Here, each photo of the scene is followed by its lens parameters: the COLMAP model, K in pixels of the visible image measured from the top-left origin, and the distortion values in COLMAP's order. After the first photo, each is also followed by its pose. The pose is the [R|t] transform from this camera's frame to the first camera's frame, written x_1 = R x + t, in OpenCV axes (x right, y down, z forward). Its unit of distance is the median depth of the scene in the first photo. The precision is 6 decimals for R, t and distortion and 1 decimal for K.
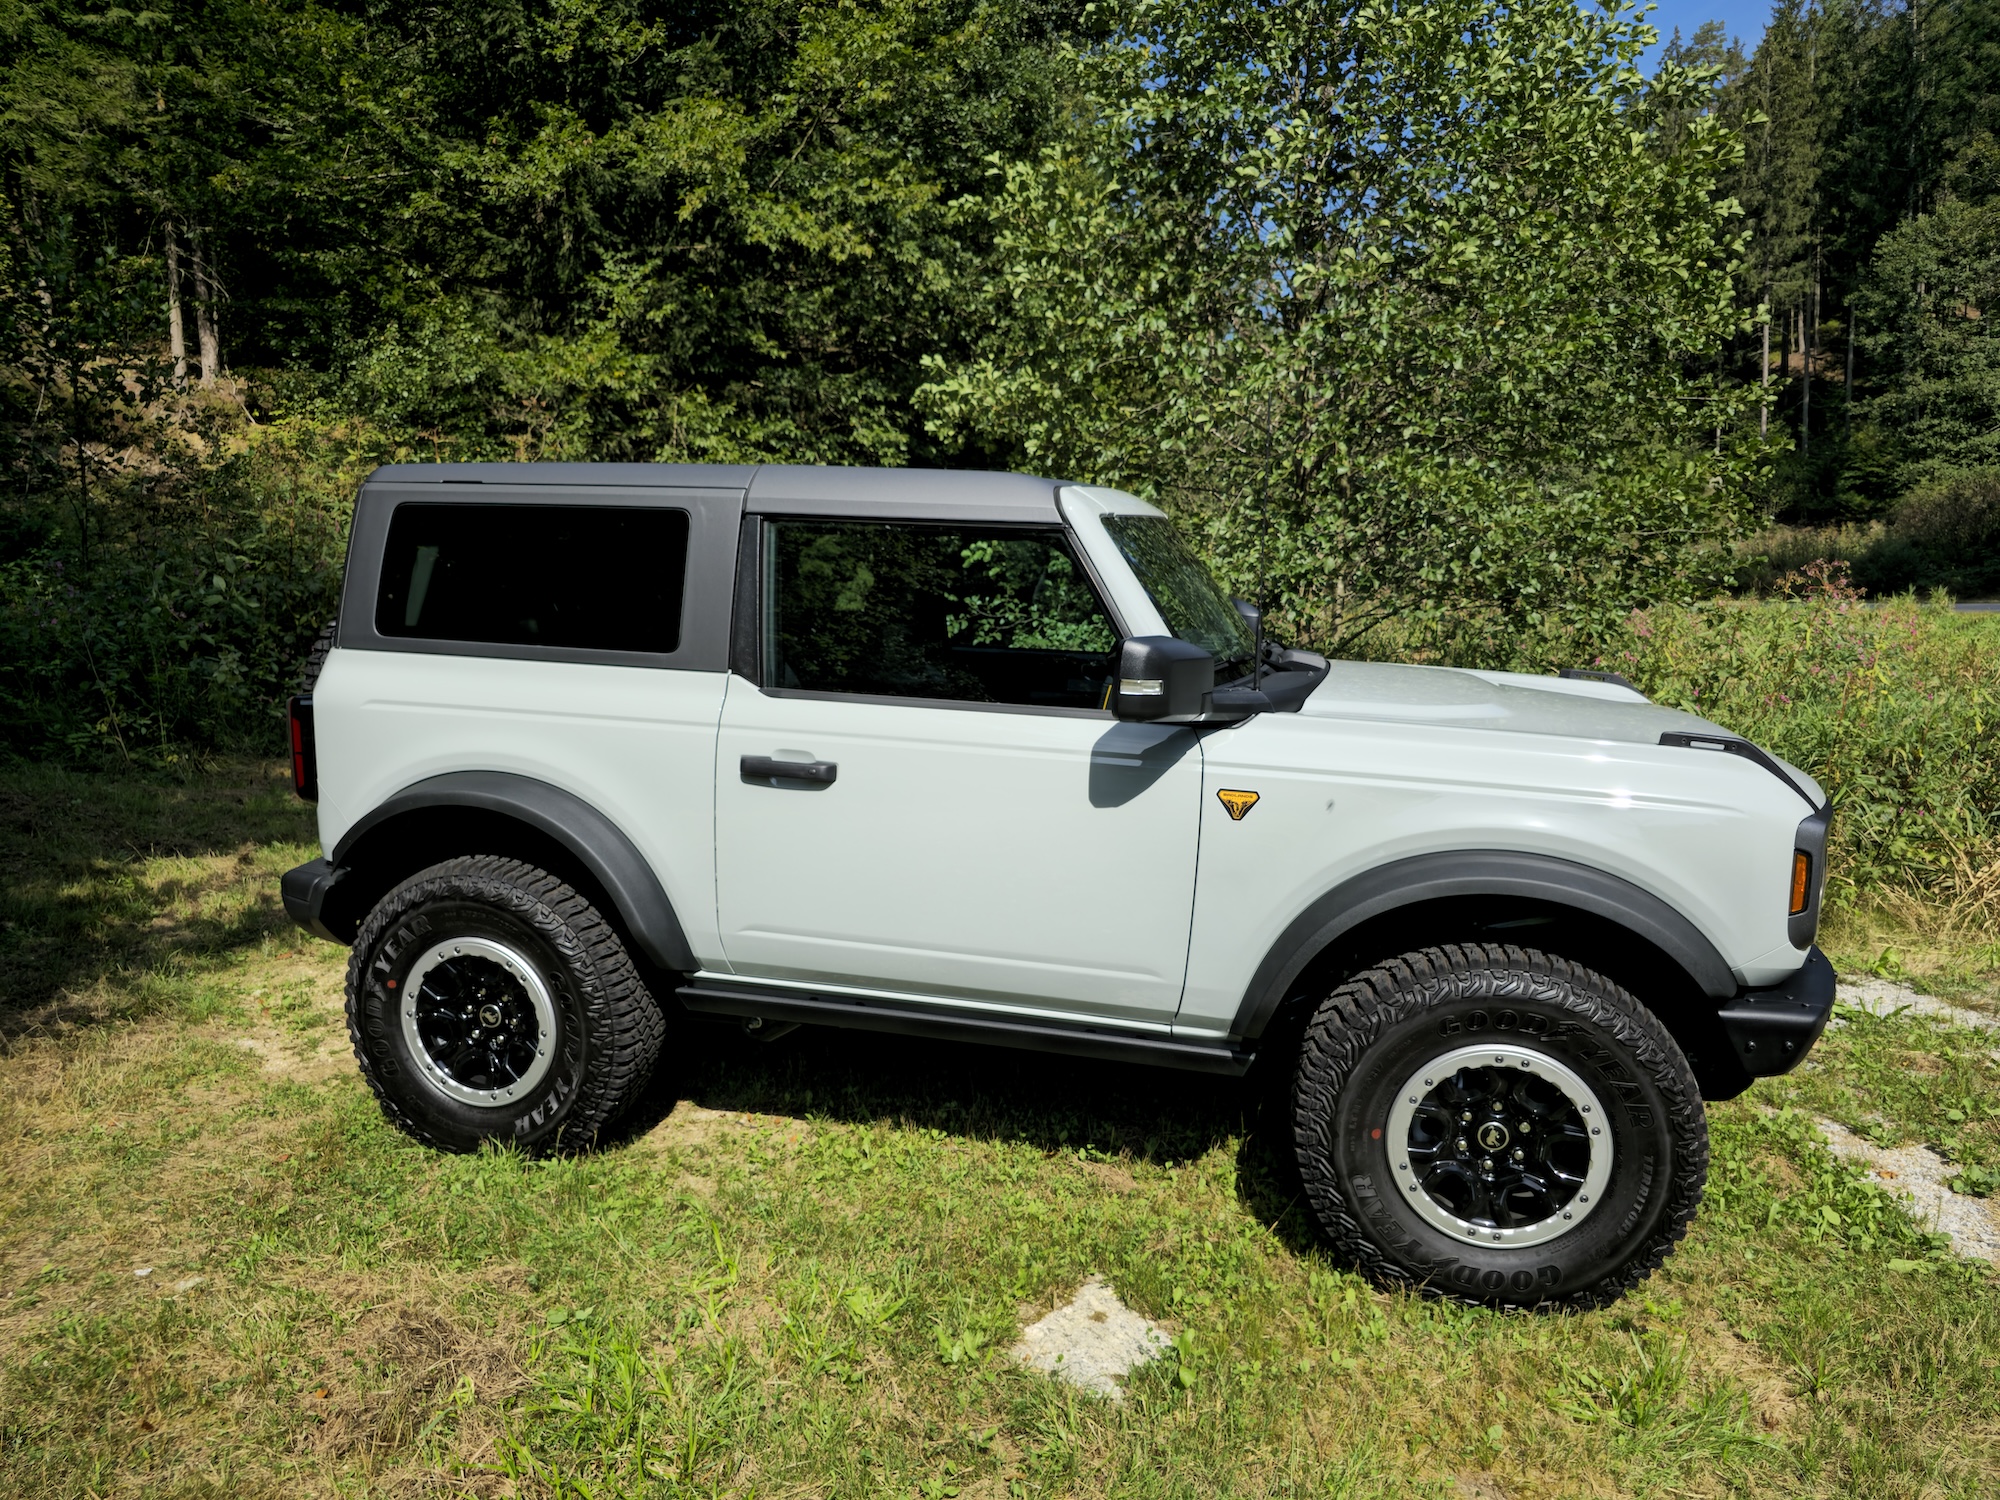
lens RADIAL K [[1401.9, 0, 998.5], [0, 1401.9, 710.4], [0, 0, 1]] dist [0.003554, -0.000369]
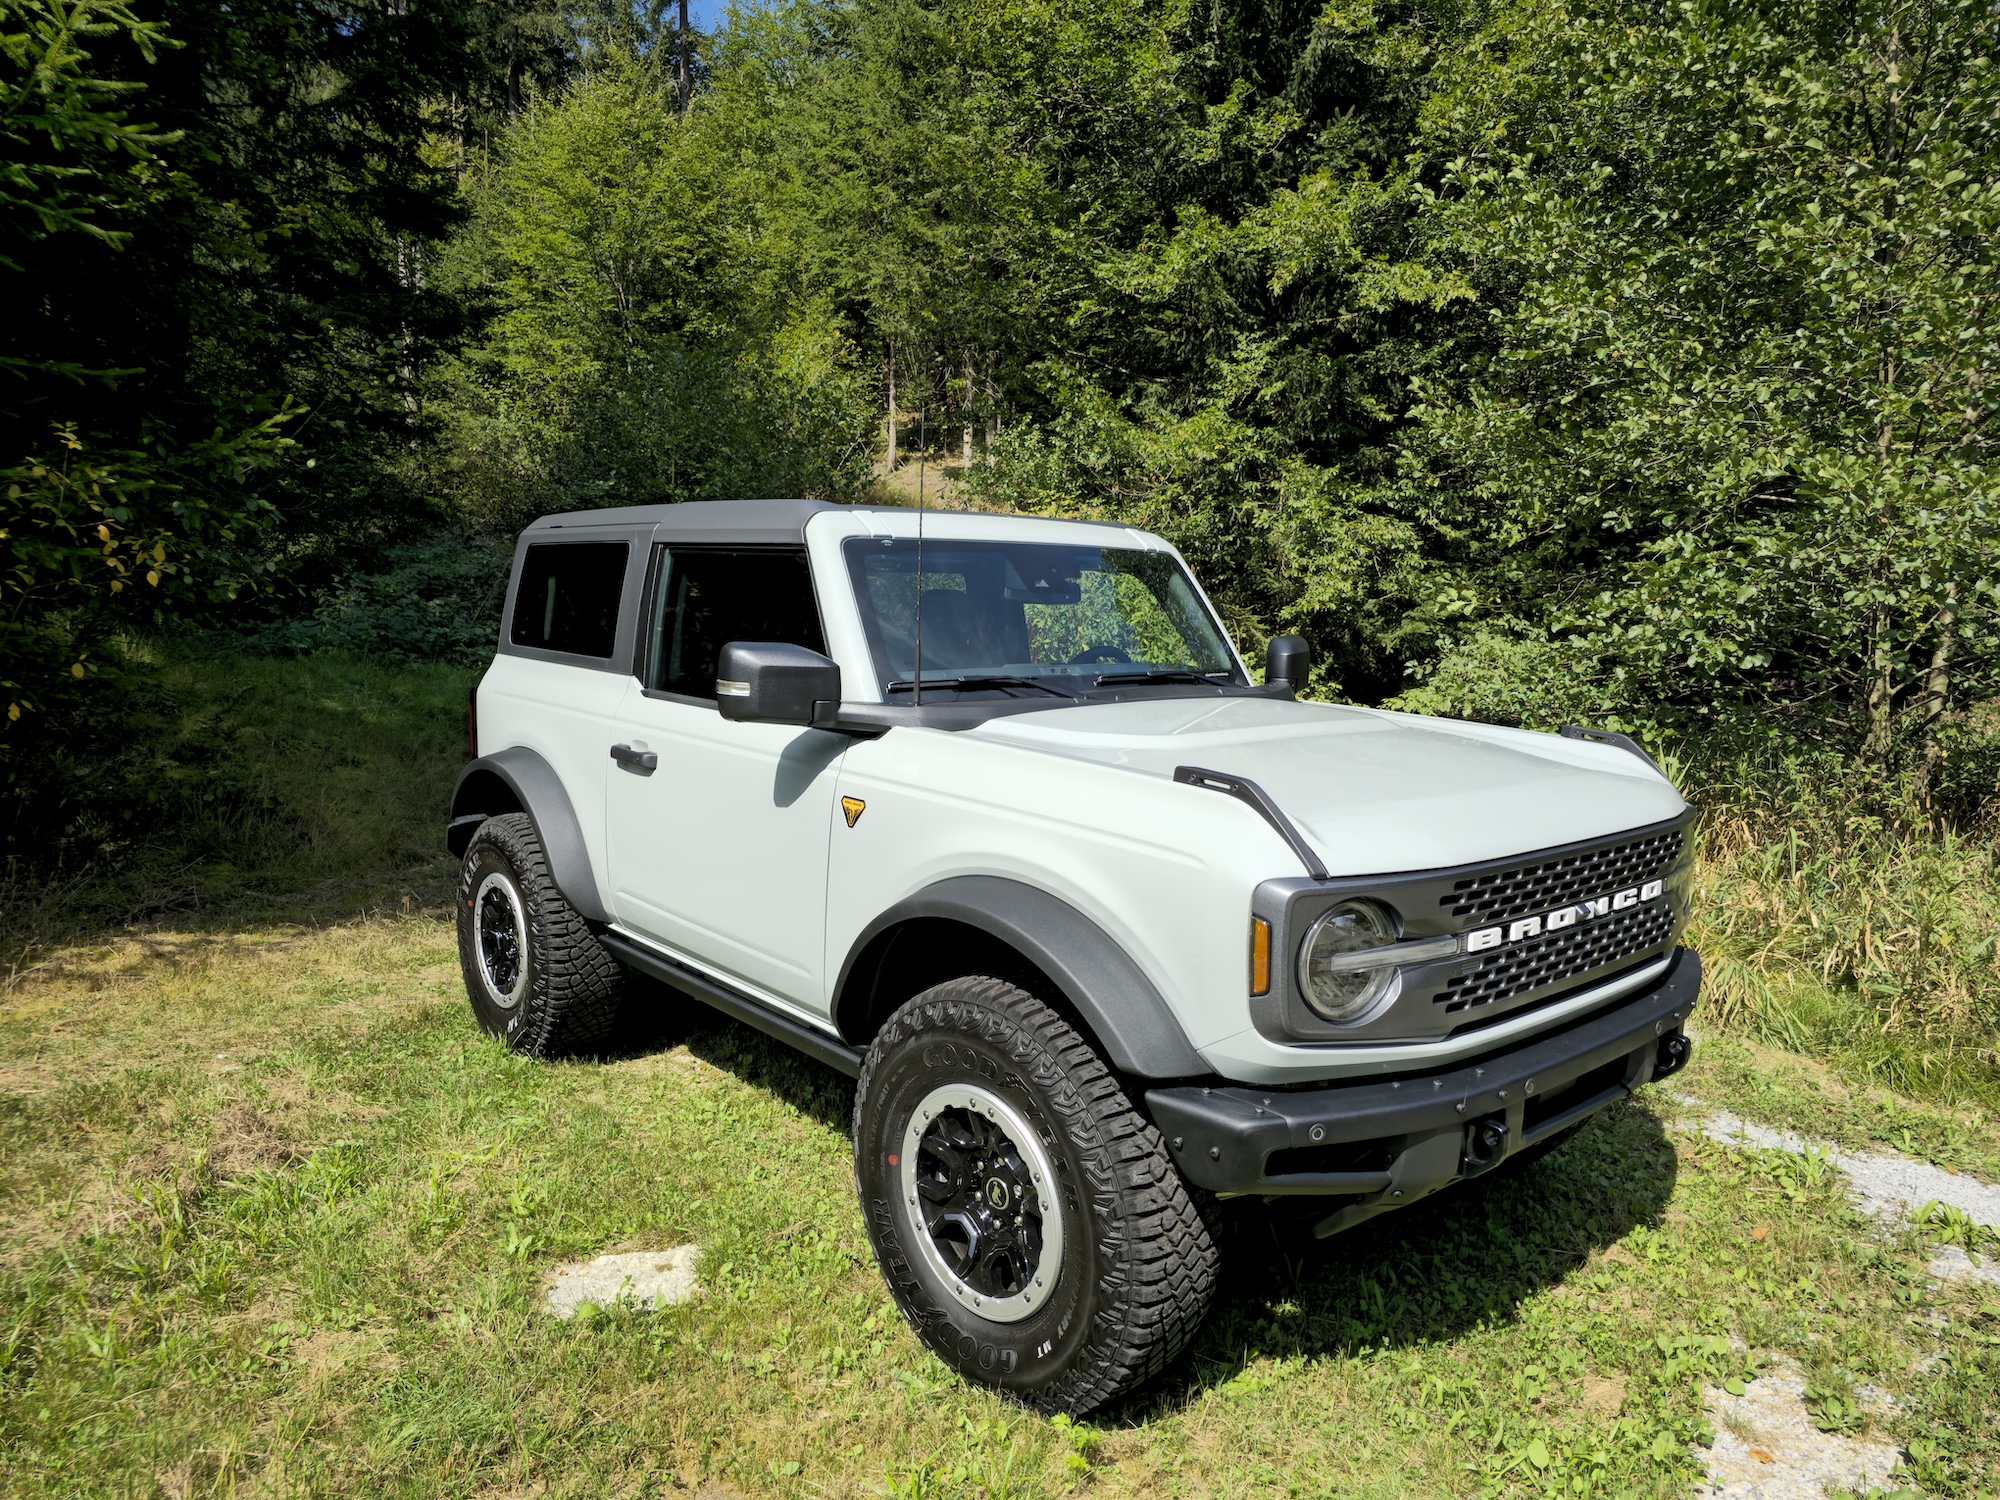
lens RADIAL K [[1366.5, 0, 1000.0], [0, 1366.5, 750.0], [0, 0, 1]] dist [0.025214, -0.001694]
pose [[0.824534, 0.062551, -0.562344, 0.719631], [-0.076361, 0.997080, -0.001056, 0.013489], [0.560636, 0.043812, 0.826902, 0.212325]]
